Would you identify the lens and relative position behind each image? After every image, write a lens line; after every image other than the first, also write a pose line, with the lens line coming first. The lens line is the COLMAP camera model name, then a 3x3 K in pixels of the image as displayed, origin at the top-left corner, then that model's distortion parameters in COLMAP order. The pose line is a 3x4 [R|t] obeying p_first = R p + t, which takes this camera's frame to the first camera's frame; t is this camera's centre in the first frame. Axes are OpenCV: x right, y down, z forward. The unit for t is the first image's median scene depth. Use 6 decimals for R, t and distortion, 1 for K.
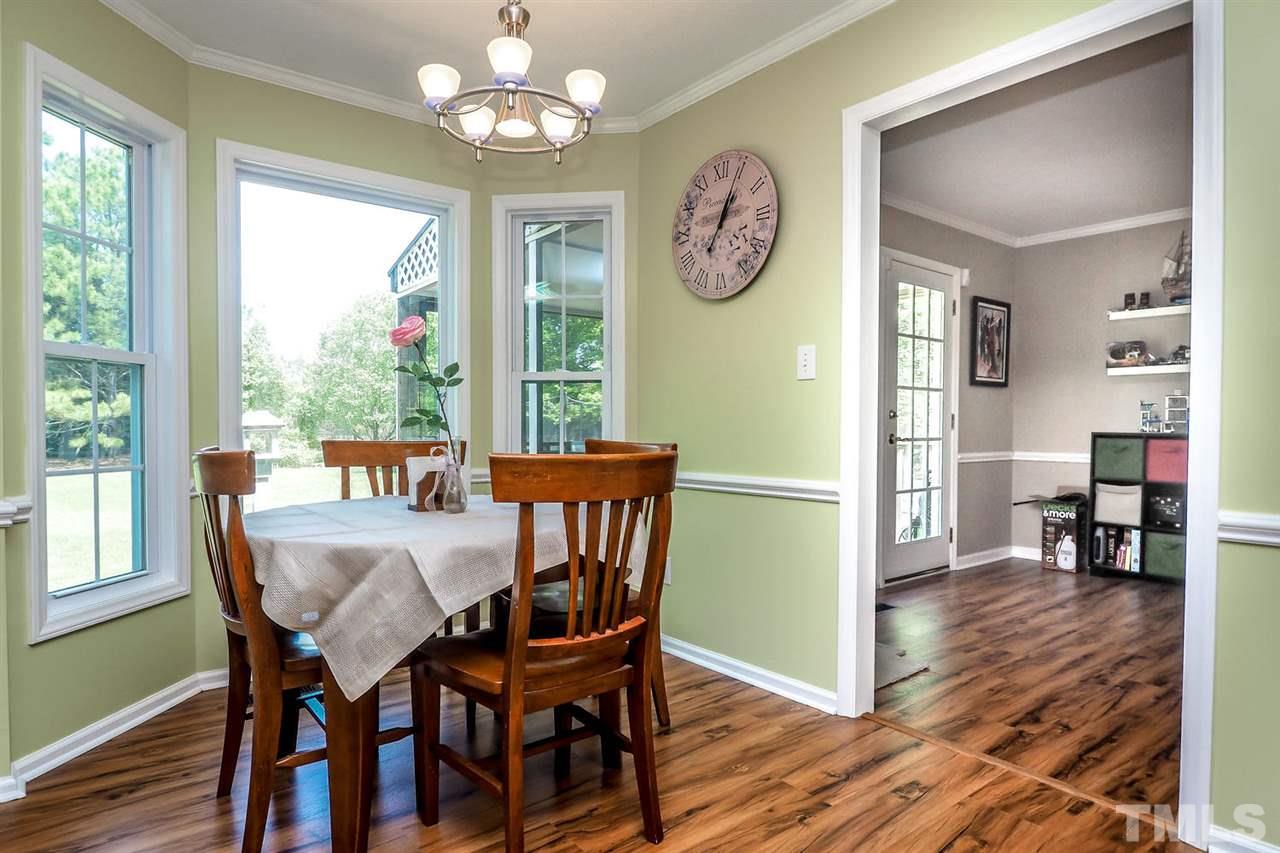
lens RADIAL K [[717.9, 0, 646.3], [0, 717.9, 439.5], [0, 0, 1]] dist [-0.004975, -0.000412]
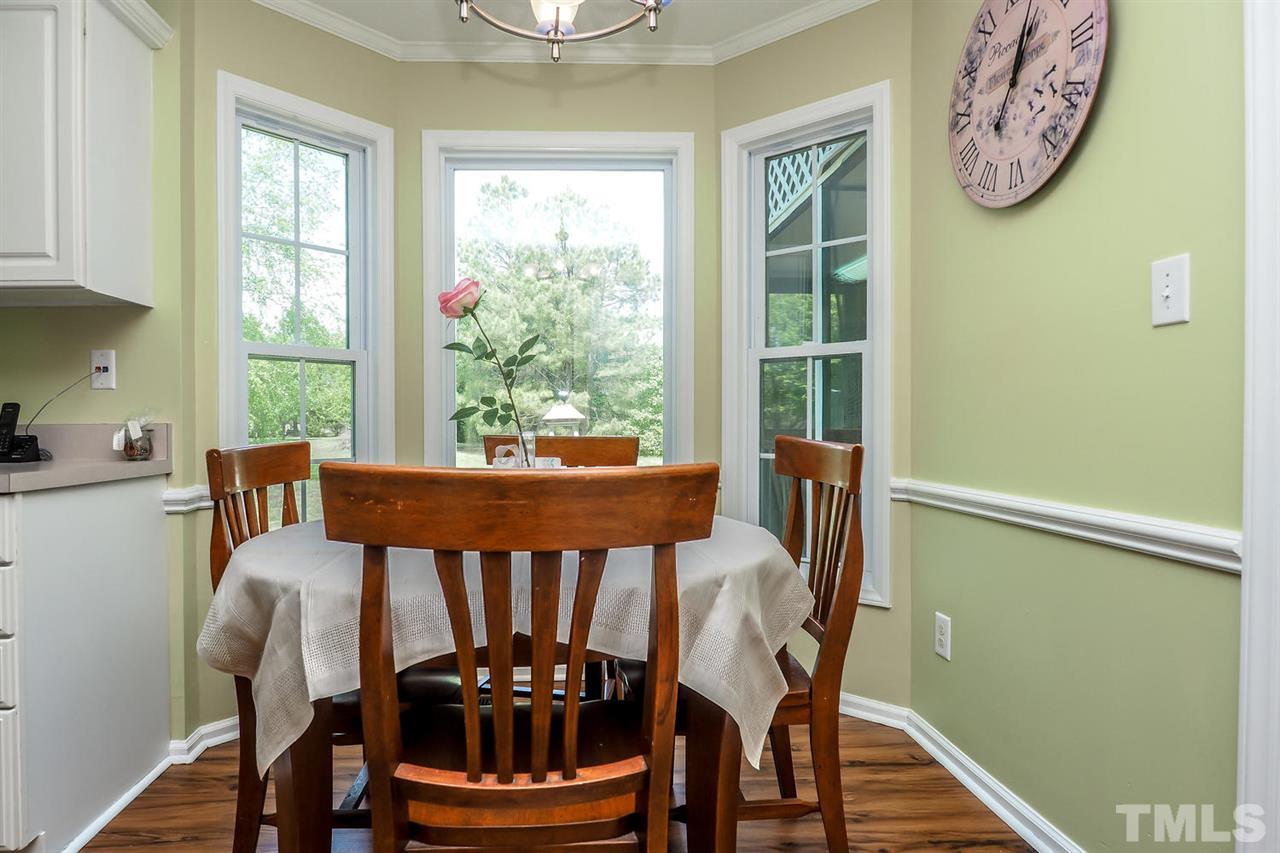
lens RADIAL K [[721.9, 0, 606.4], [0, 721.9, 425.9], [0, 0, 1]] dist [-0.013724, -0.000115]
pose [[0.809695, 0.000354, -0.586851, 0.190399], [-0.004865, 0.999970, -0.006109, -0.005179], [0.586831, 0.007802, 0.809672, 0.338100]]
